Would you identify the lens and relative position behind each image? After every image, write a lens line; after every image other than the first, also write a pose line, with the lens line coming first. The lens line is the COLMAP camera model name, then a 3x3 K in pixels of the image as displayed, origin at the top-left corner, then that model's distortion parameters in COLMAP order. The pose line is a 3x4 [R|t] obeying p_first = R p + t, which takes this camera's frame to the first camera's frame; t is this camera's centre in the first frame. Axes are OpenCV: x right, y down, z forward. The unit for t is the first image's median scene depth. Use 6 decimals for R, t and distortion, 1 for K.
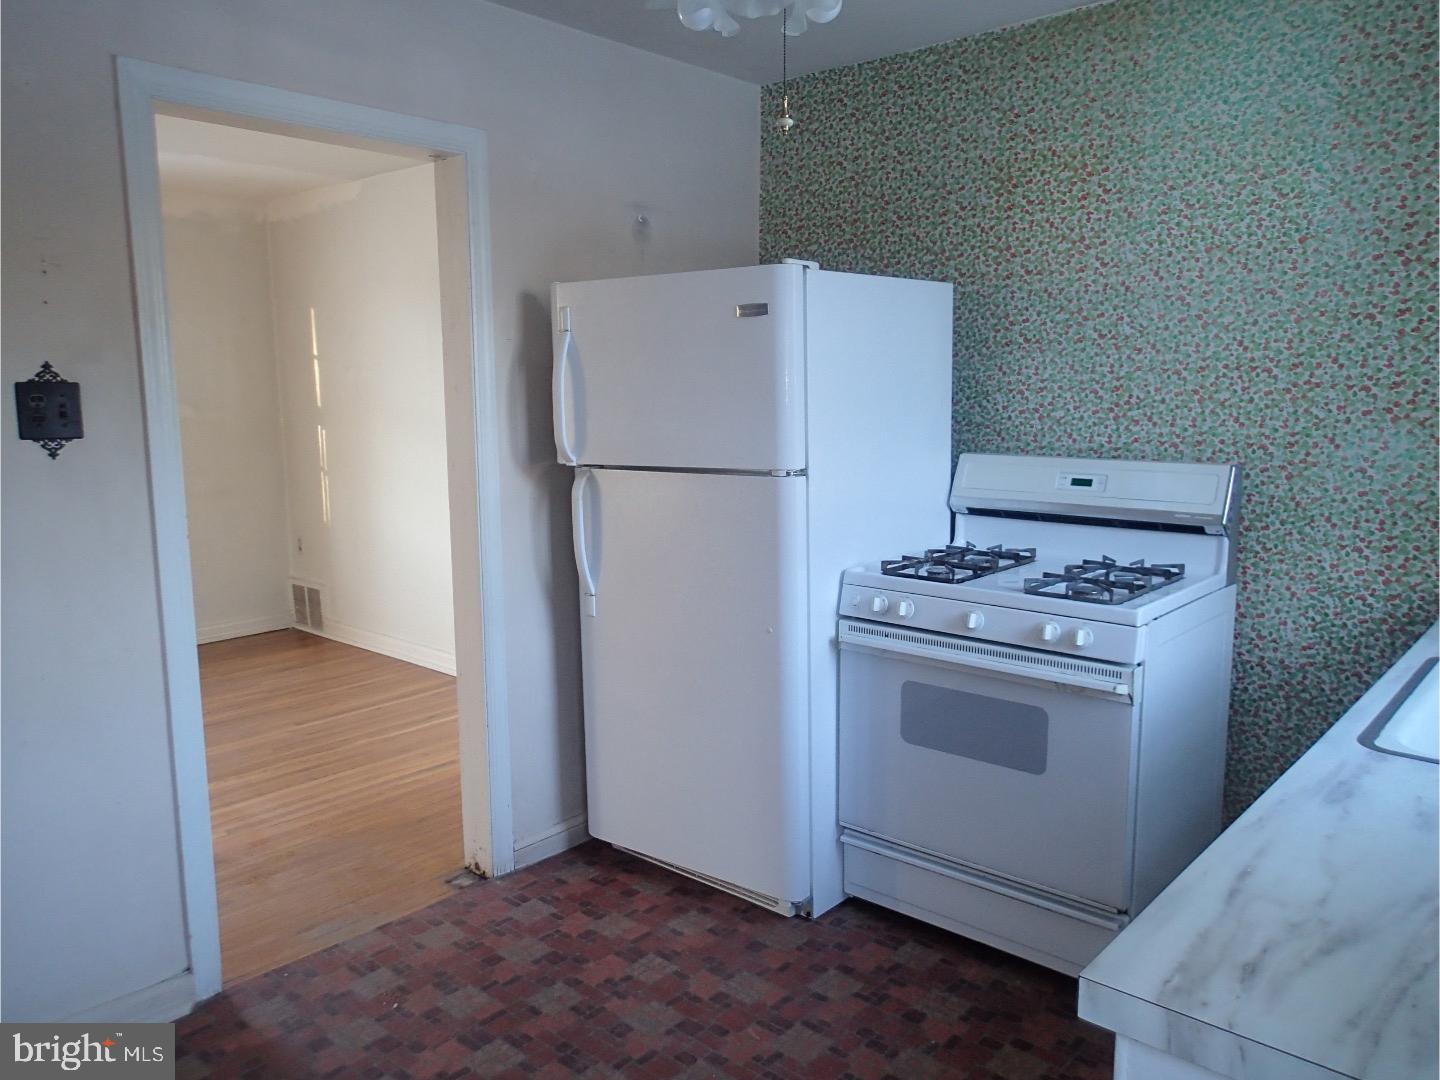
lens RADIAL K [[1091.5, 0, 719.7], [0, 1091.5, 542.2], [0, 0, 1]] dist [0.009689, -0.000274]
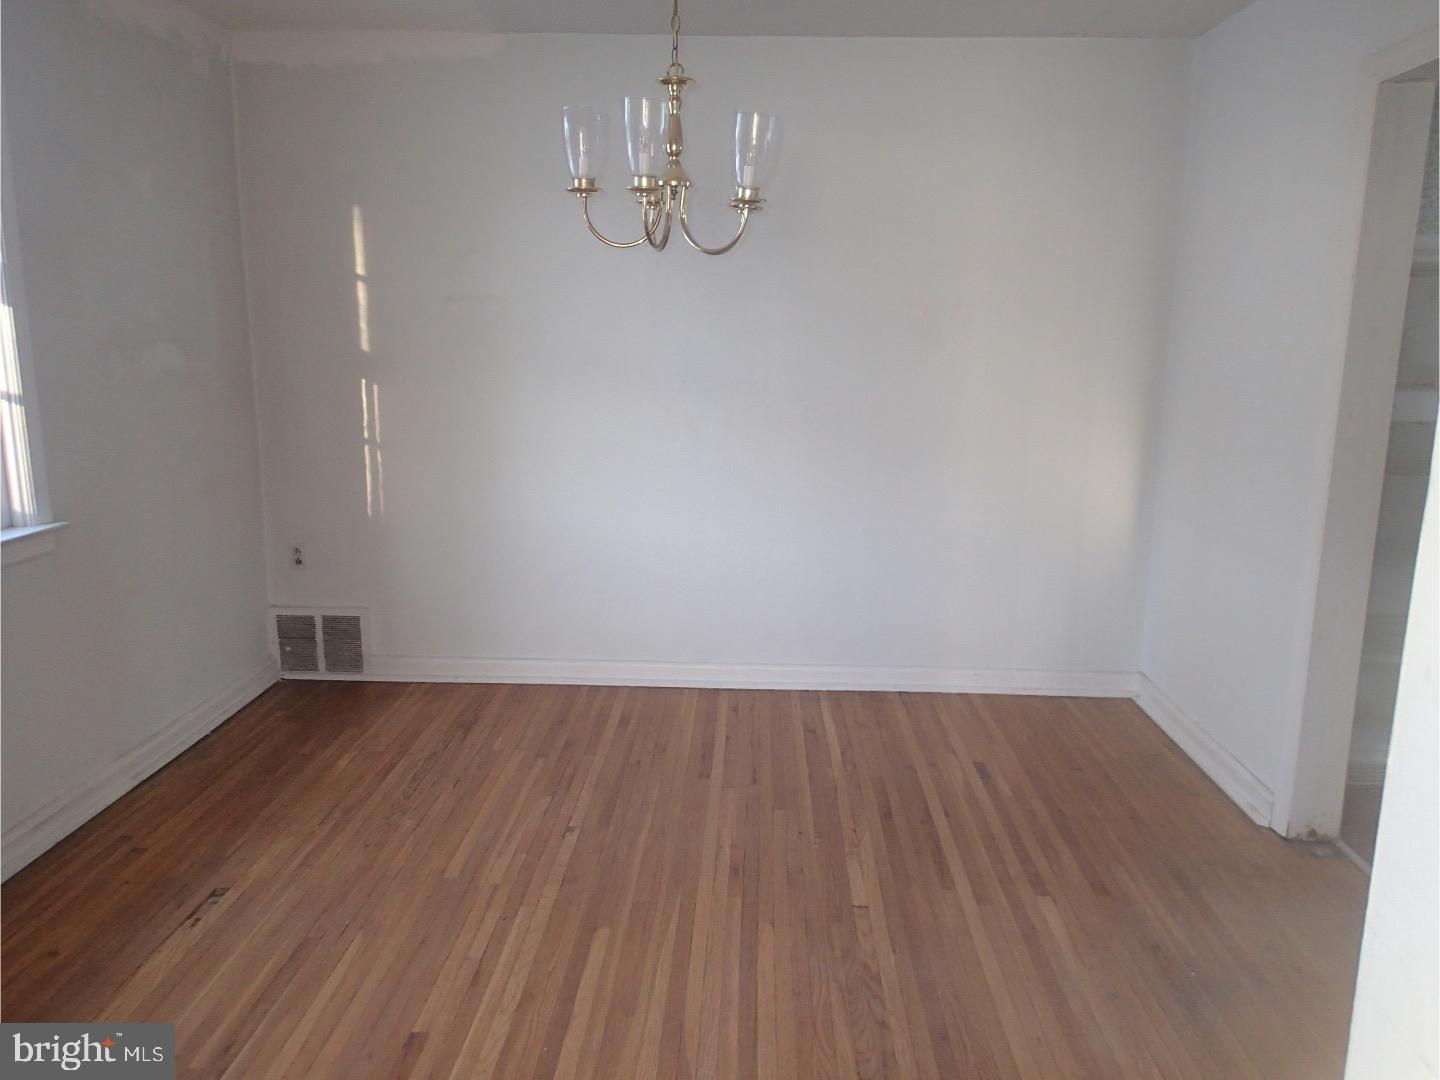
lens RADIAL K [[1091.5, 0, 725.9], [0, 1091.5, 538.2], [0, 0, 1]] dist [0.009689, -0.000274]
pose [[0.756954, -0.106608, 0.644713, -0.907834], [0.079941, 0.994299, 0.070557, -0.051656], [-0.648560, -0.001869, 0.761161, 0.457511]]
